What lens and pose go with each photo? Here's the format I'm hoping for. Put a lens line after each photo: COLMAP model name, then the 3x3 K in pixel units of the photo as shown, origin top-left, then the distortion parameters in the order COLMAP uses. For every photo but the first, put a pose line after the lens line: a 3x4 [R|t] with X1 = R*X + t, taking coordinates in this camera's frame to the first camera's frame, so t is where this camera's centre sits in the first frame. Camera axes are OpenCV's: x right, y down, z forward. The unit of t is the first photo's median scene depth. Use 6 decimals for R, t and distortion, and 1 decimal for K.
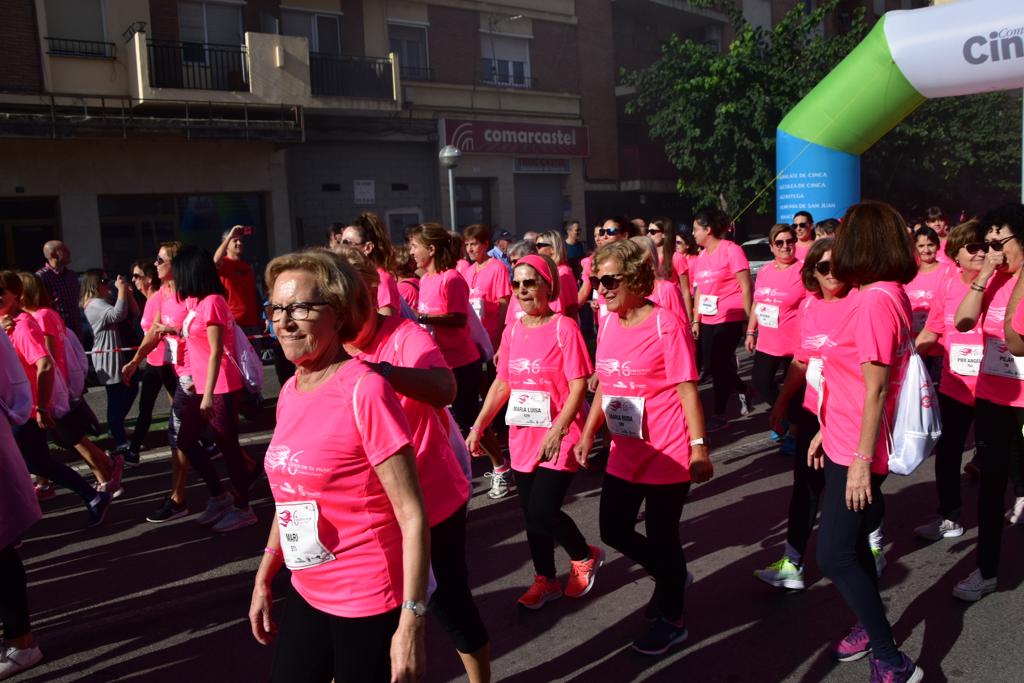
lens RADIAL K [[867.9, 0, 511.3], [0, 867.9, 339.9], [0, 0, 1]] dist [-0.156389, 0.145844]
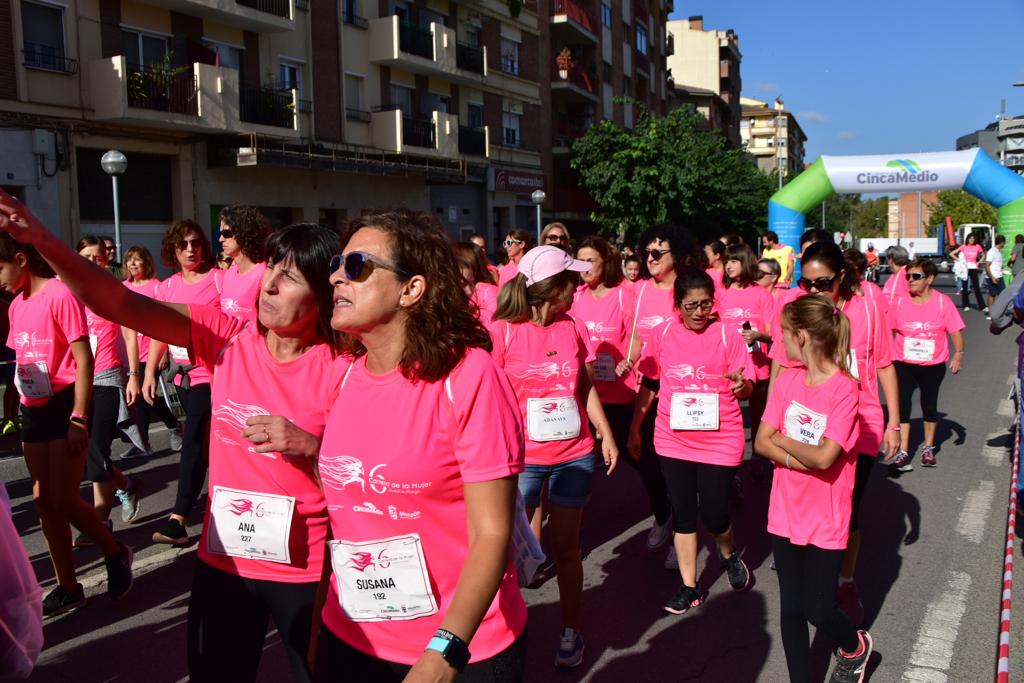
lens RADIAL K [[1018.8, 0, 498.3], [0, 1018.8, 328.5], [0, 0, 1]] dist [-0.097972, 0.000000]
pose [[0.905236, -0.003663, 0.424893, -0.823130], [0.025204, 0.998665, -0.045087, 0.104472], [-0.424160, 0.051523, 0.904120, -0.602042]]
